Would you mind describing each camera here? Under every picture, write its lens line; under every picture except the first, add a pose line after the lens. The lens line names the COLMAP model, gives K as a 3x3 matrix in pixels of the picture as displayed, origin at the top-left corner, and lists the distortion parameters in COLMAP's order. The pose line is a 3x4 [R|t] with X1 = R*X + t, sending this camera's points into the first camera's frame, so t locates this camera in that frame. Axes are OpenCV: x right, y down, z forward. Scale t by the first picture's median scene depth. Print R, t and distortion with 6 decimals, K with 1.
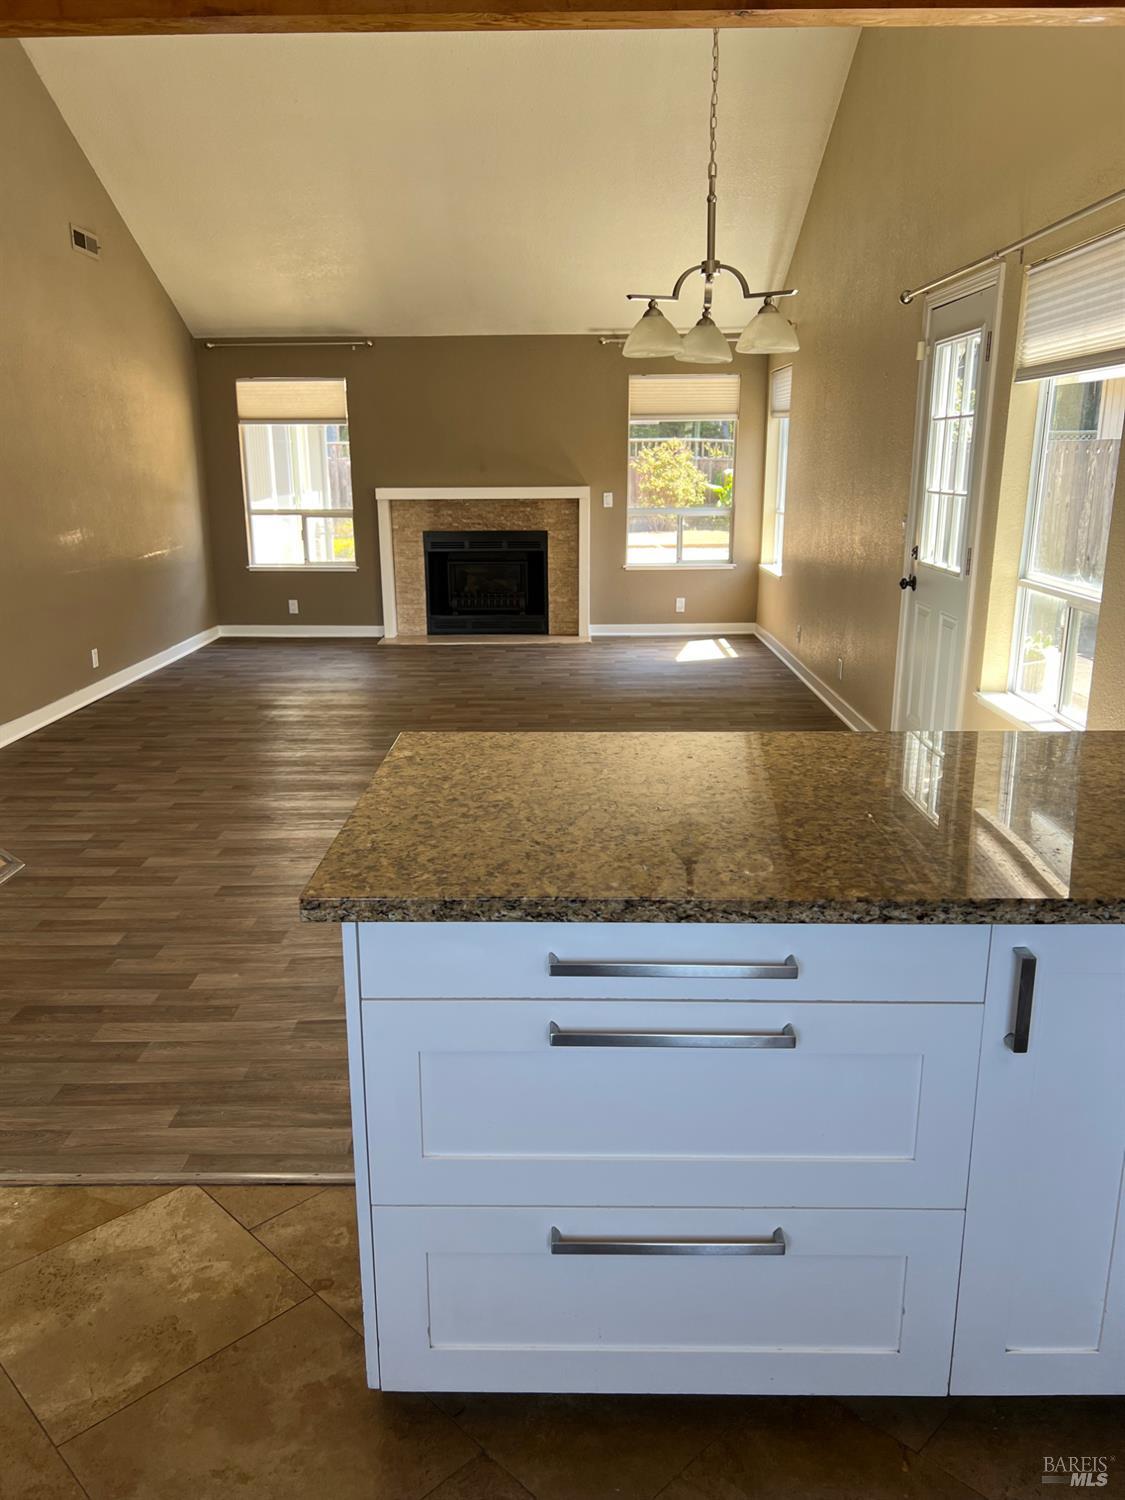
lens RADIAL K [[1122.3, 0, 562.5], [0, 1122.3, 750.0], [0, 0, 1]] dist [0.030976, -0.049922]
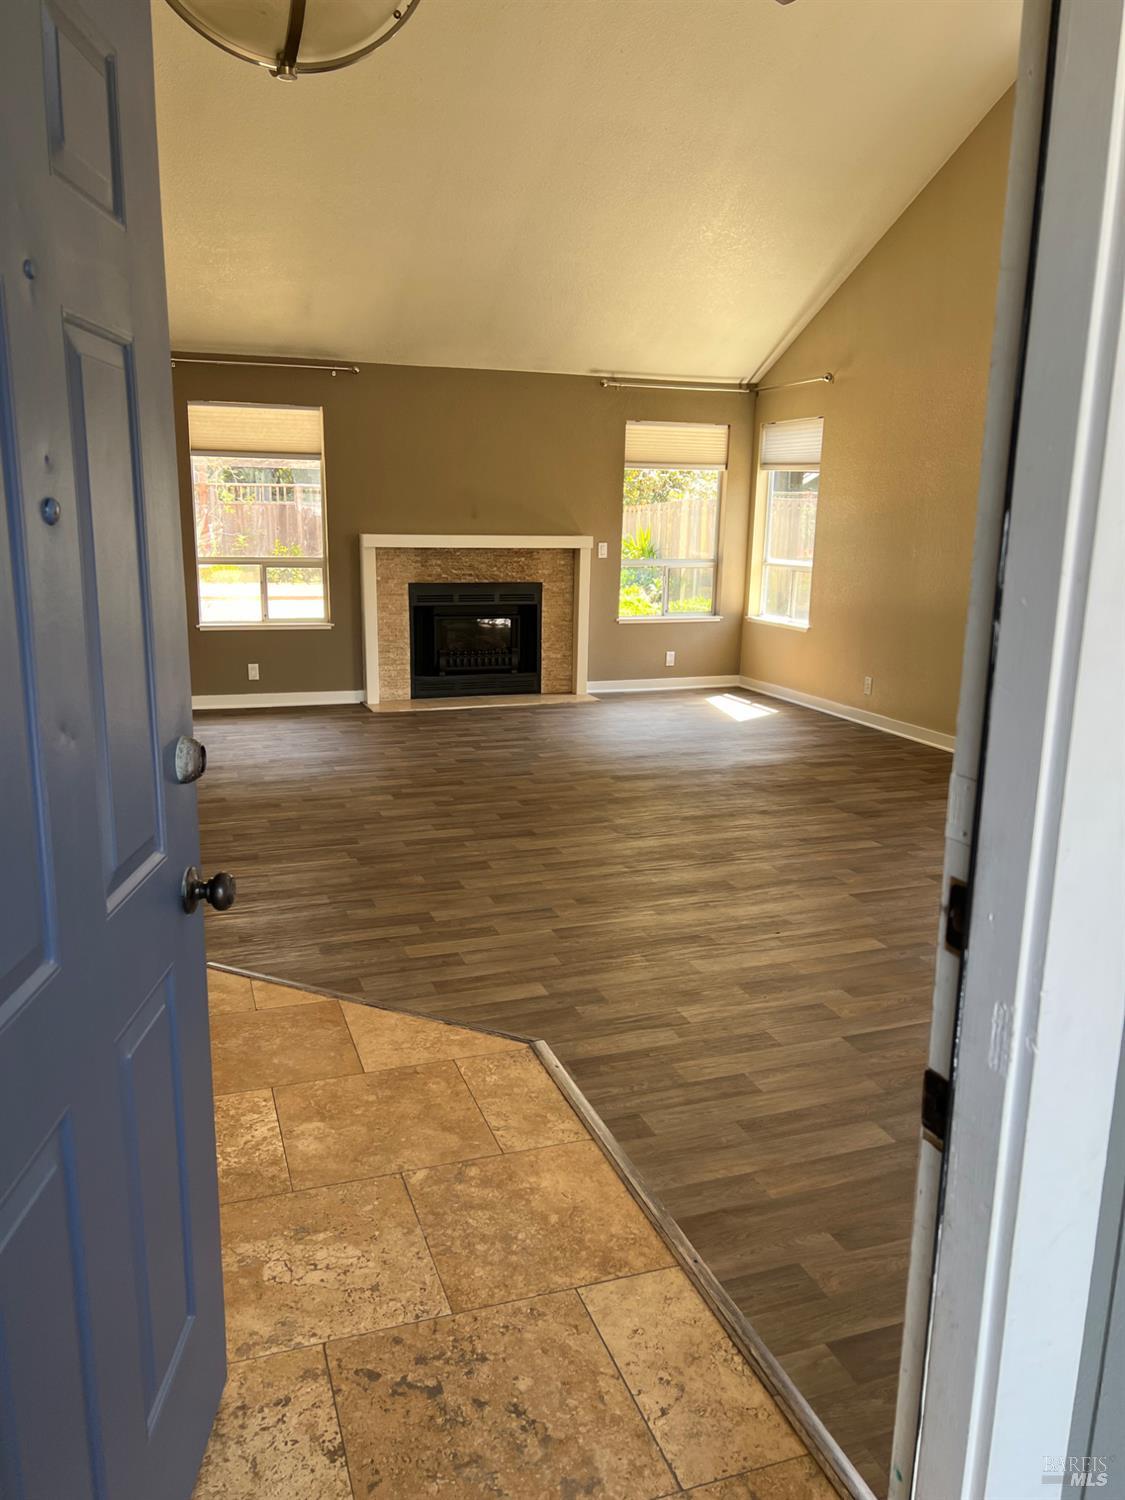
lens RADIAL K [[1109.2, 0, 562.5], [0, 1109.2, 750.0], [0, 0, 1]] dist [0.044790, -0.042073]
pose [[0.937856, -0.052675, 0.343005, -0.317193], [0.066746, 0.997339, -0.029339, -0.029111], [-0.340546, 0.050410, 0.938875, 0.140615]]
